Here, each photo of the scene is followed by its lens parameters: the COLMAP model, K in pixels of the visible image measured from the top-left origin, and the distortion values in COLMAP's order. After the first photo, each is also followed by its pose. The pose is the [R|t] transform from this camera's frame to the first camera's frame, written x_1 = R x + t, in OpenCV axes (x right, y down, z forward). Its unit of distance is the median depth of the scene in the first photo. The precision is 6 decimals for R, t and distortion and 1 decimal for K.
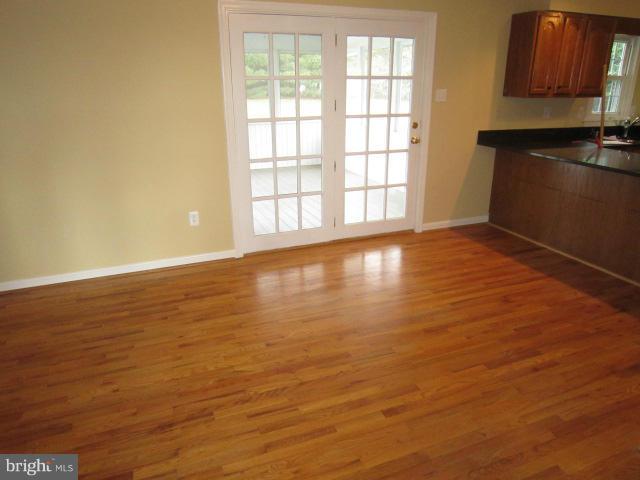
lens RADIAL K [[458.3, 0, 320.0], [0, 458.3, 240.0], [0, 0, 1]] dist [-0.063979, 0.002119]
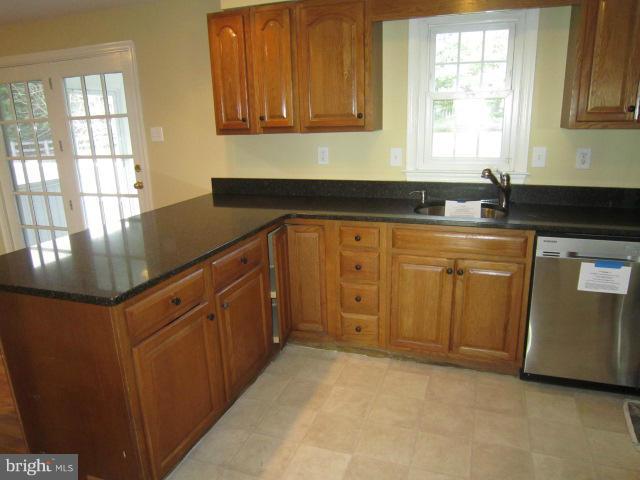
lens RADIAL K [[458.3, 0, 320.0], [0, 458.3, 240.0], [0, 0, 1]] dist [-0.063979, 0.002119]
pose [[0.732399, 0.159074, -0.662032, 1.092732], [-0.191447, 0.981210, 0.023971, -0.210645], [0.653406, 0.109188, 0.749092, 0.611183]]
